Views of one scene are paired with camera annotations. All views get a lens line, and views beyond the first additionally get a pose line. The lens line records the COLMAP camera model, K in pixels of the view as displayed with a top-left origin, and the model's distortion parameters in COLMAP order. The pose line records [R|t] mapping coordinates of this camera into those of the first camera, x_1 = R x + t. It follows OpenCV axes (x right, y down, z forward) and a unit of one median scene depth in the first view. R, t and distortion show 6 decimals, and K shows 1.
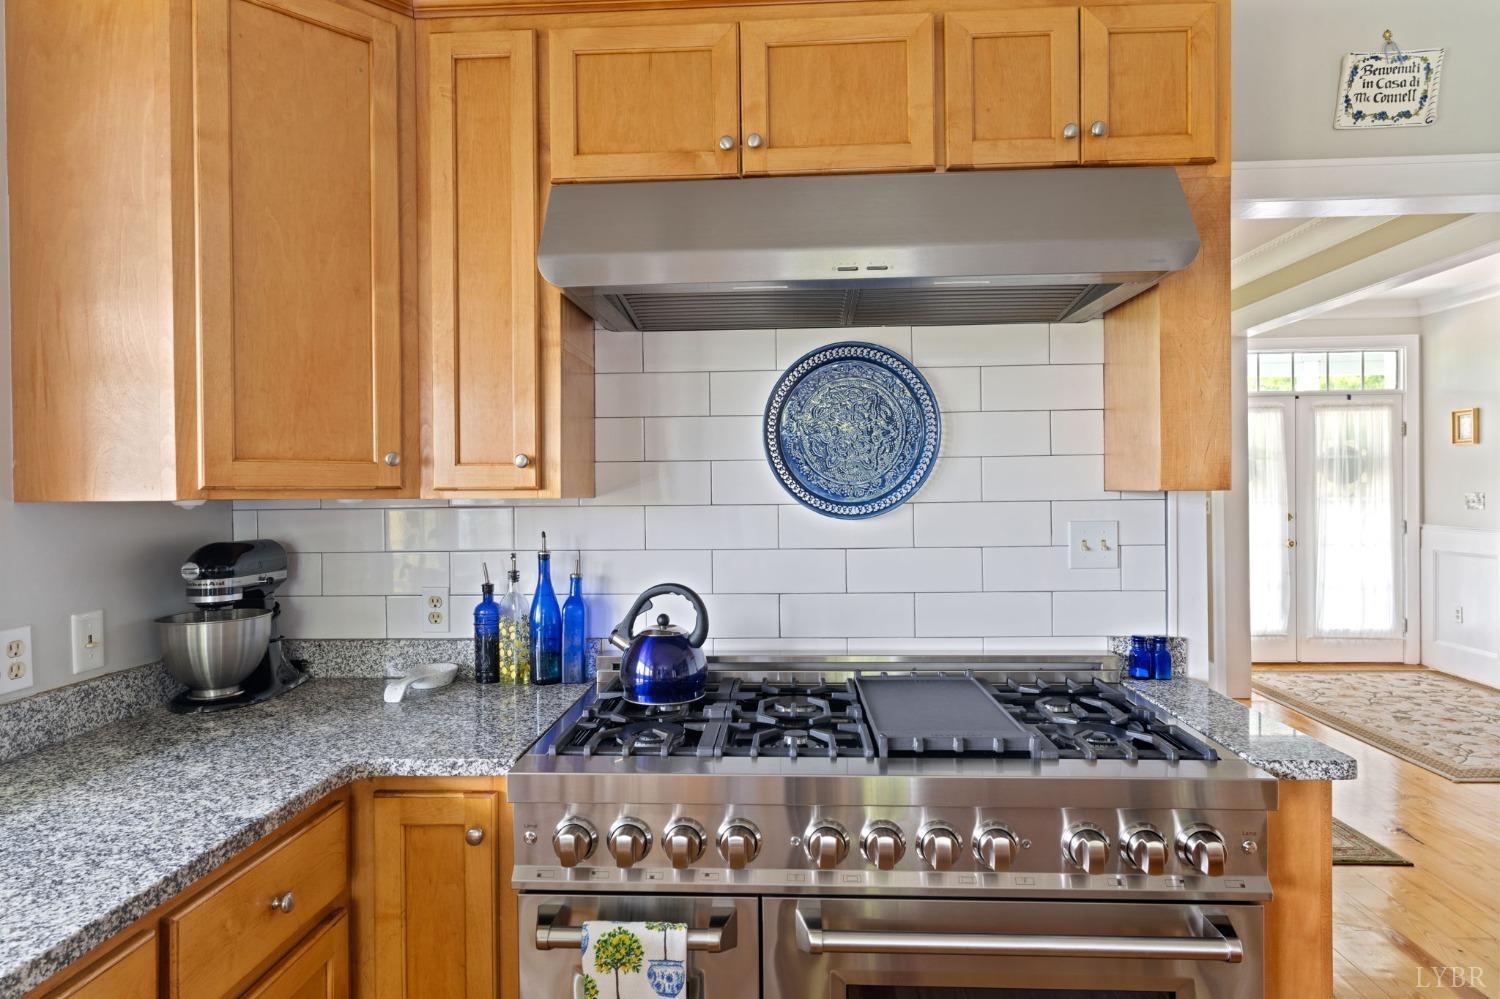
lens RADIAL K [[735.9, 0, 751.4], [0, 735.9, 475.4], [0, 0, 1]] dist [0.001639, 0.000956]
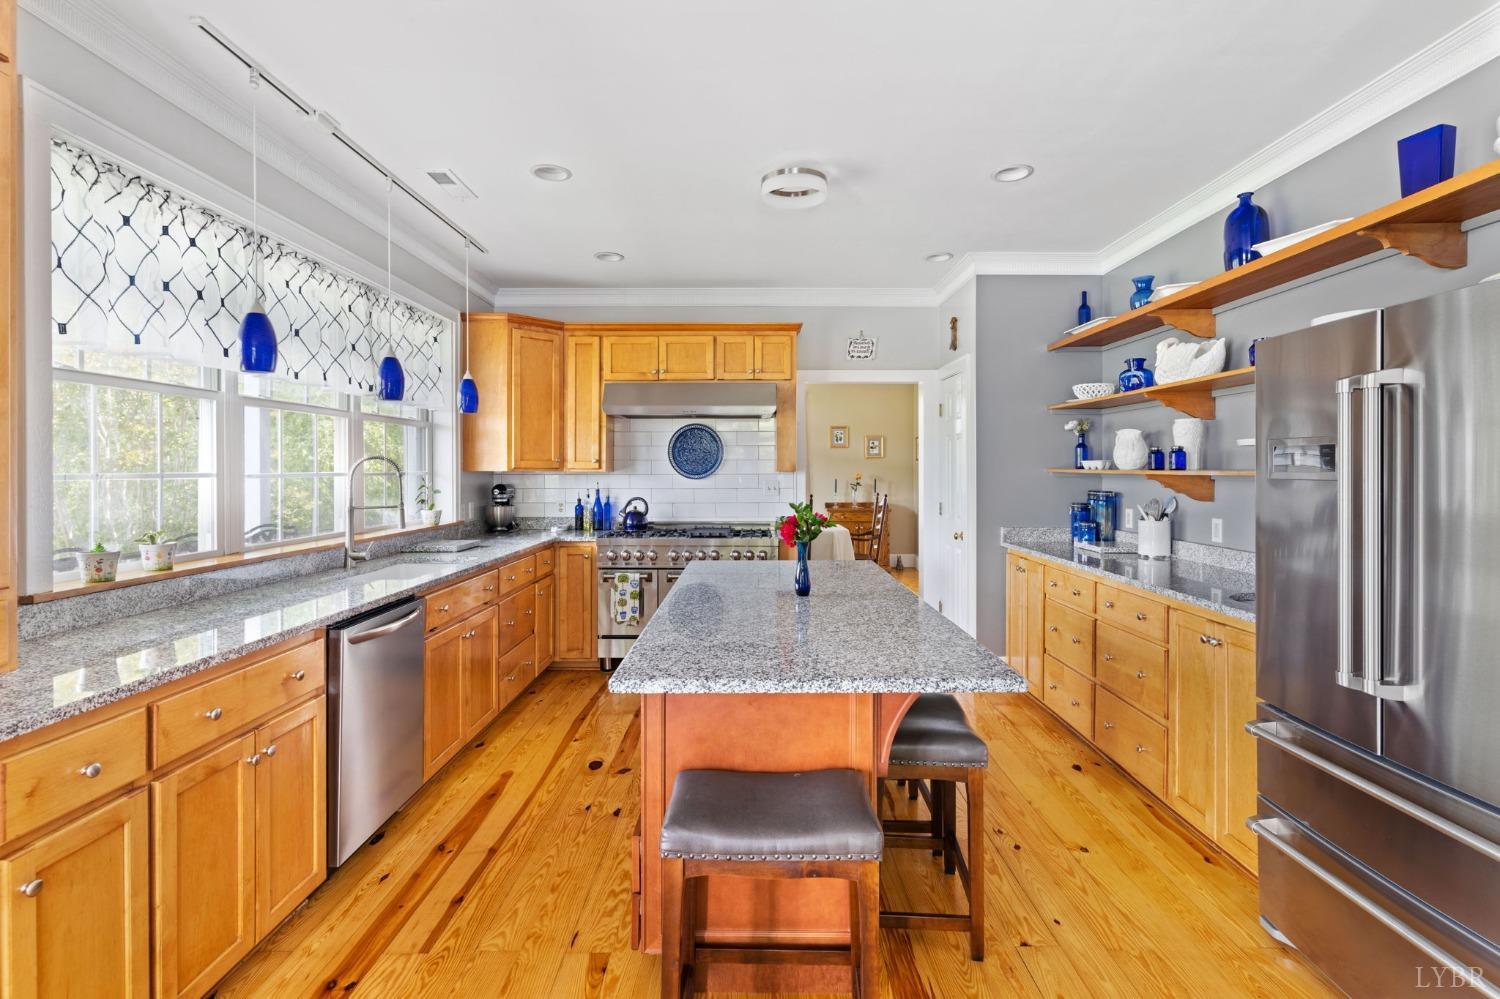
lens RADIAL K [[725.4, 0, 753.9], [0, 725.4, 458.3], [0, 0, 1]] dist [0.000465, -0.000168]
pose [[0.999349, 0.011895, 0.034055, 0.316080], [-0.012153, 0.999899, 0.007354, -0.064904], [-0.033964, -0.007763, 0.999393, -2.399901]]
